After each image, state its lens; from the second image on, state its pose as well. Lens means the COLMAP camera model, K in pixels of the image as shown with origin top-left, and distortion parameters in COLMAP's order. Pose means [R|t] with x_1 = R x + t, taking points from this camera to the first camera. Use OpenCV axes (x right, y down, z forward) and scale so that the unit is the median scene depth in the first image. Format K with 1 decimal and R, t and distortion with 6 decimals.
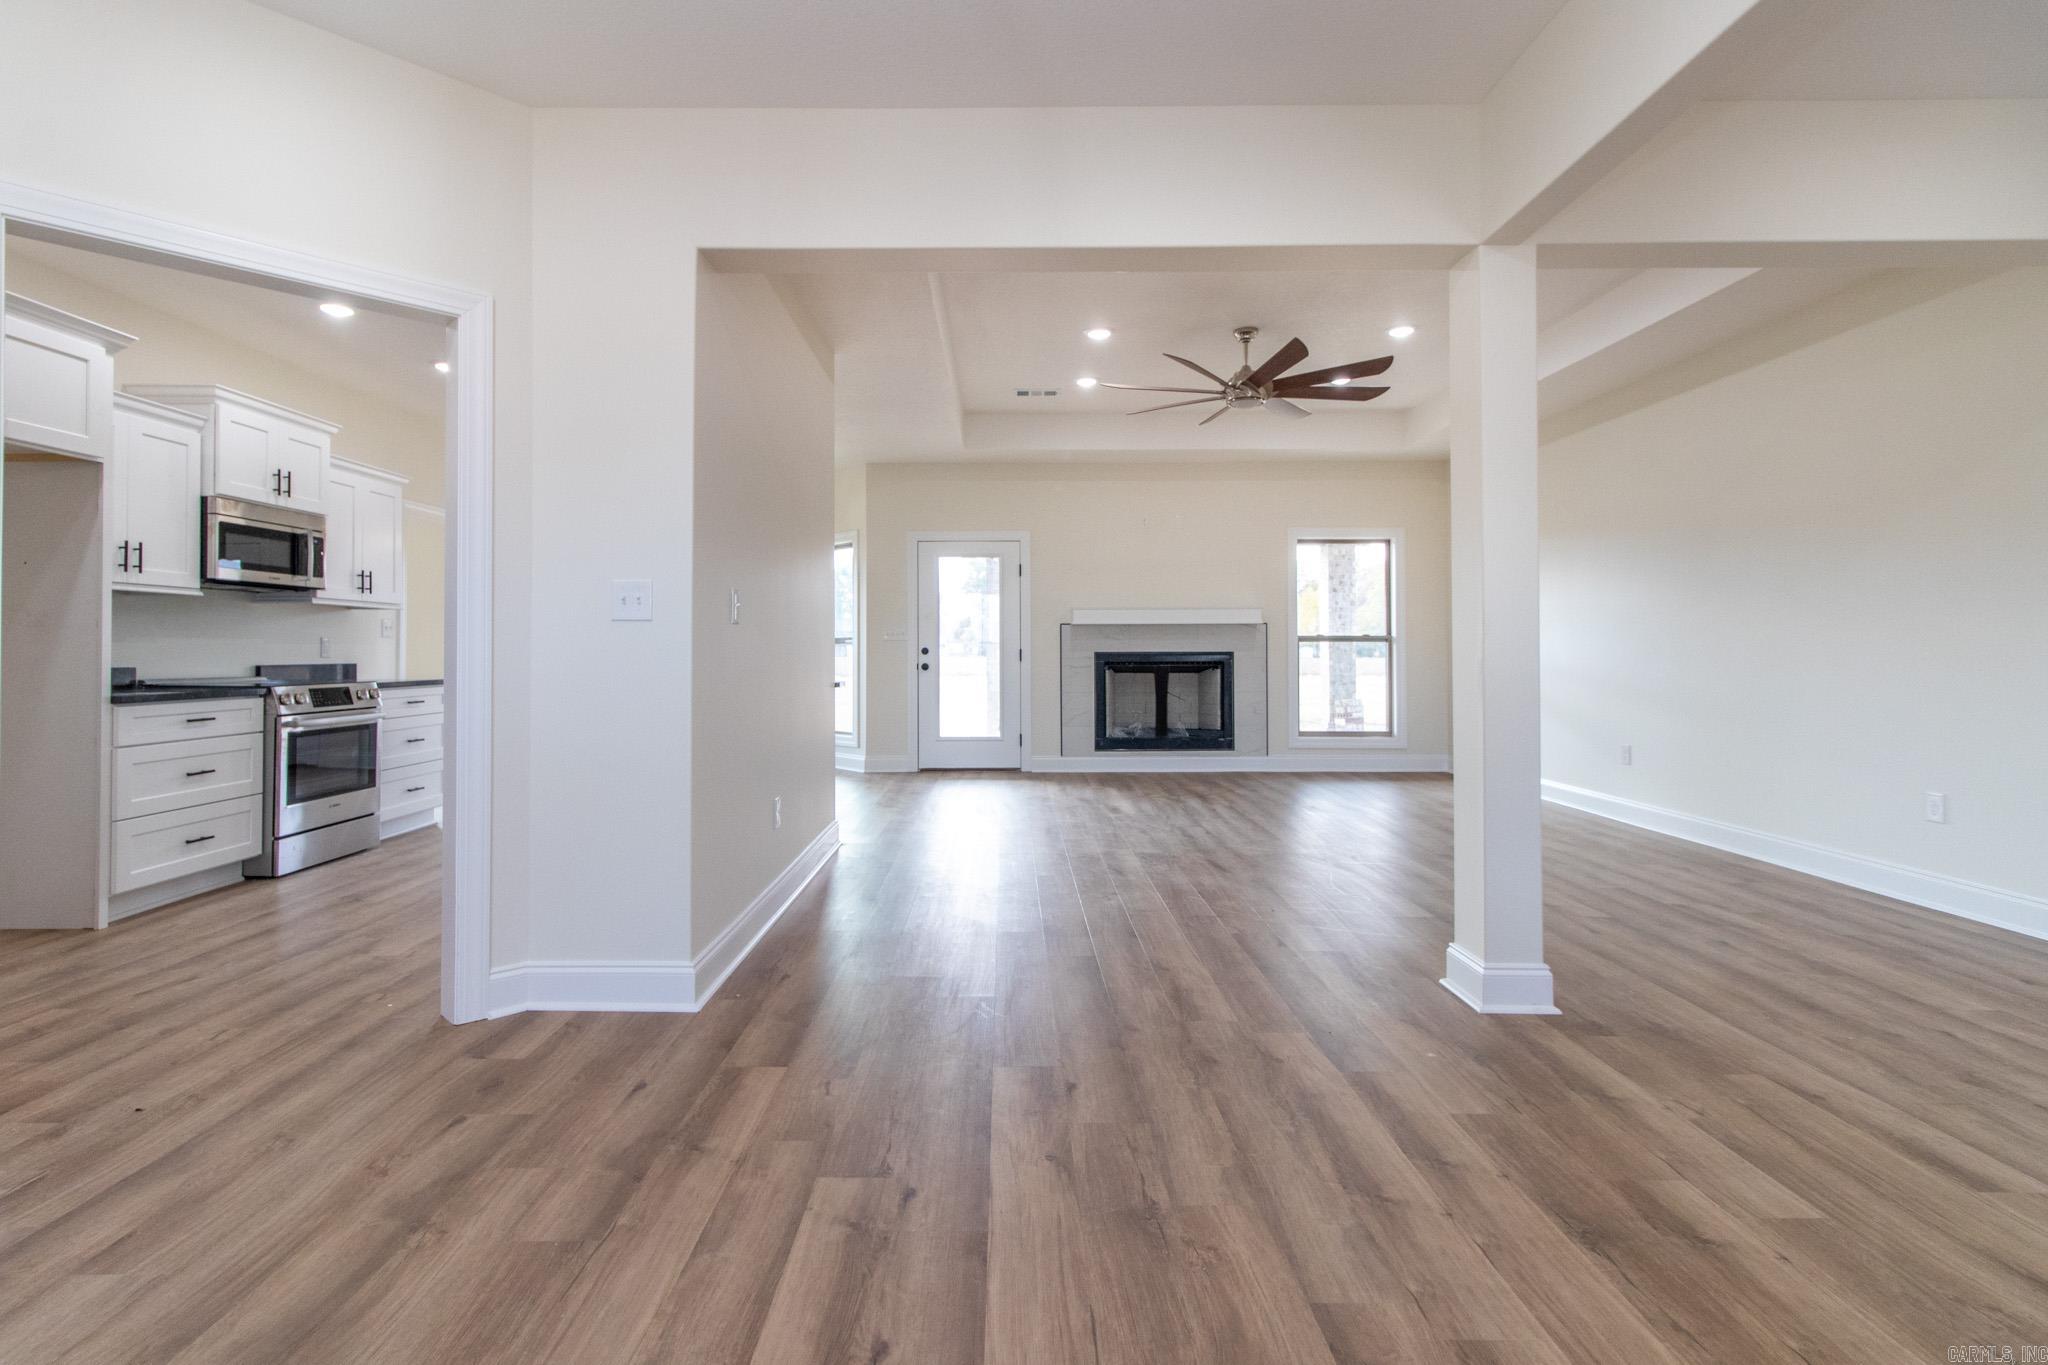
lens RADIAL K [[1008.1, 0, 1012.8], [0, 1008.1, 640.9], [0, 0, 1]] dist [0.004182, 0.000182]
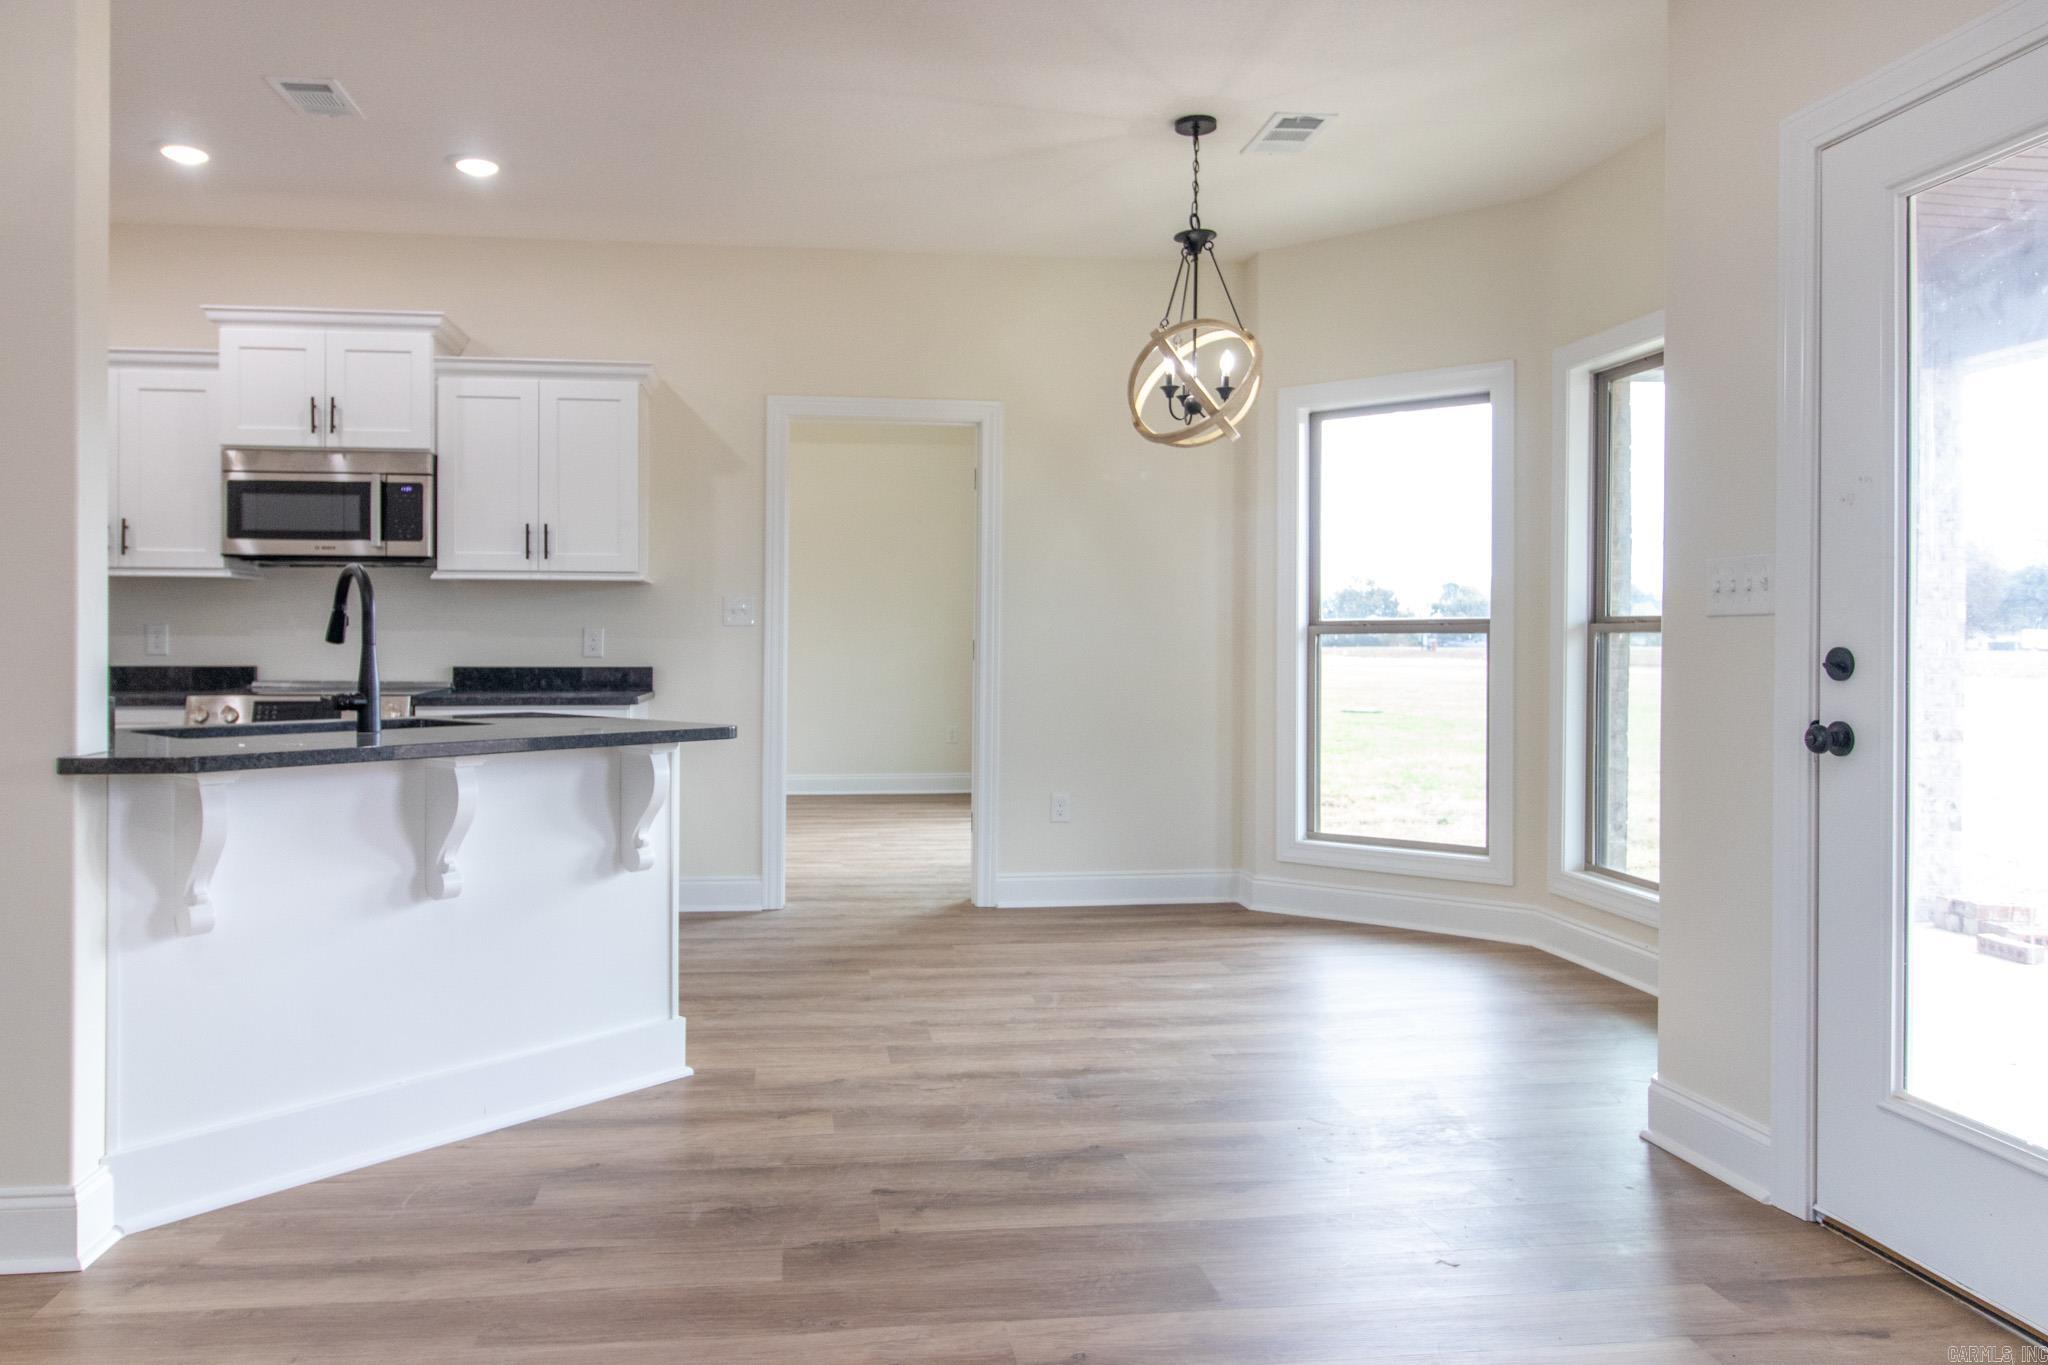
lens RADIAL K [[1407.2, 0, 1019.0], [0, 1407.2, 668.3], [0, 0, 1]] dist [-0.011439, -0.000458]
pose [[0.095568, 0.021806, -0.995184, 0.246000], [0.006947, 0.999721, 0.022572, 0.004124], [0.995399, -0.009071, 0.095390, 1.054352]]
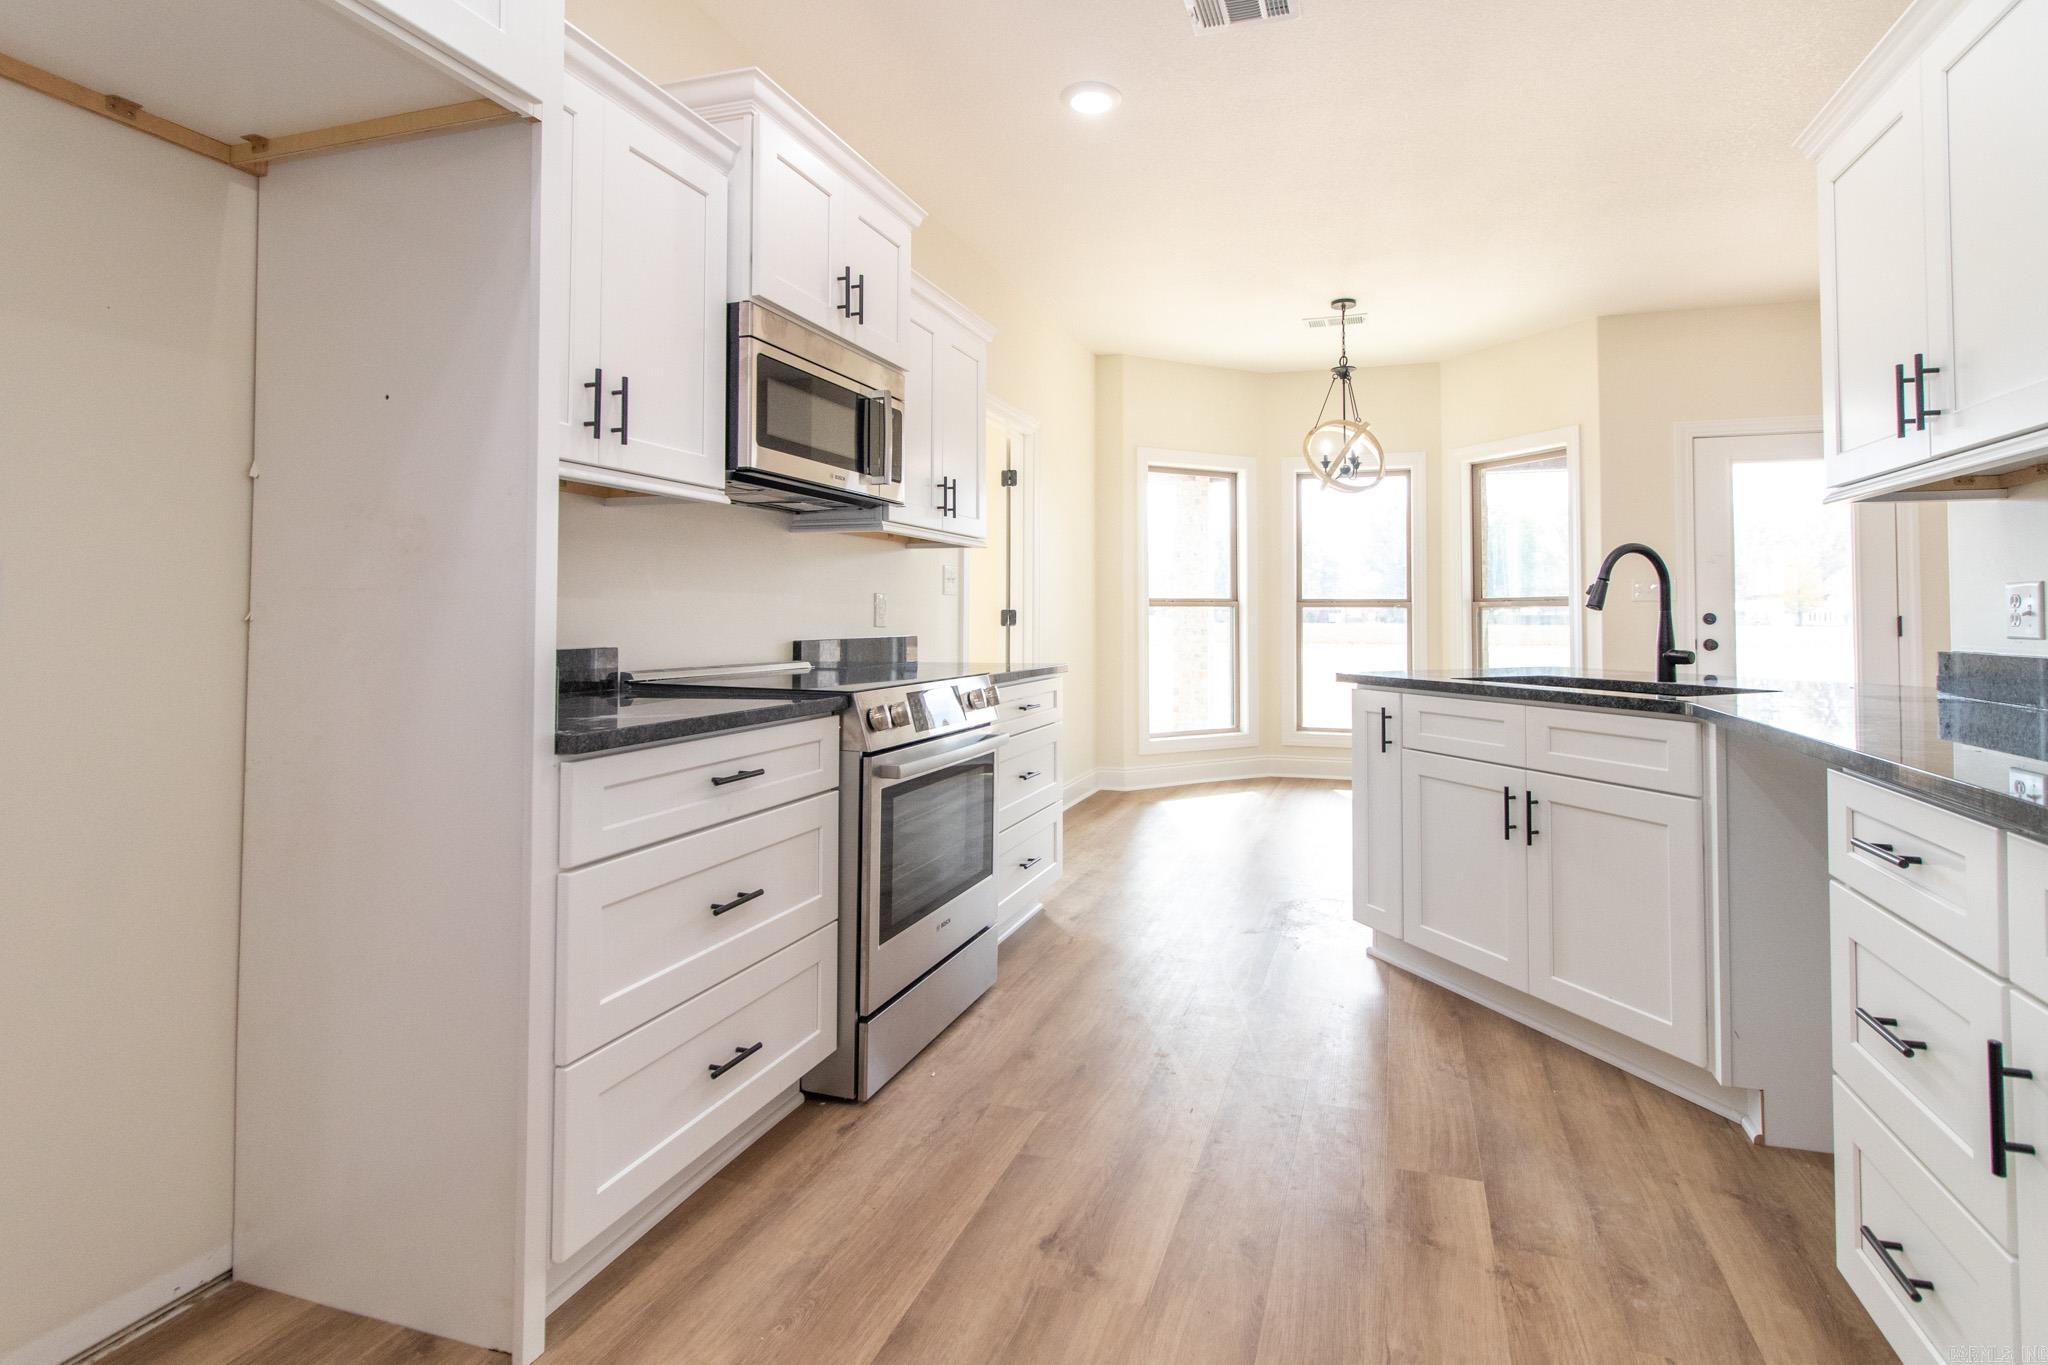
lens RADIAL K [[1008.1, 0, 1080.5], [0, 1008.1, 592.1], [0, 0, 1]] dist [0.004182, 0.000182]
pose [[0.956606, -0.003951, -0.291358, -0.345356], [-0.000237, 0.999897, -0.014336, 0.003920], [0.291384, 0.013783, 0.956507, 0.405036]]
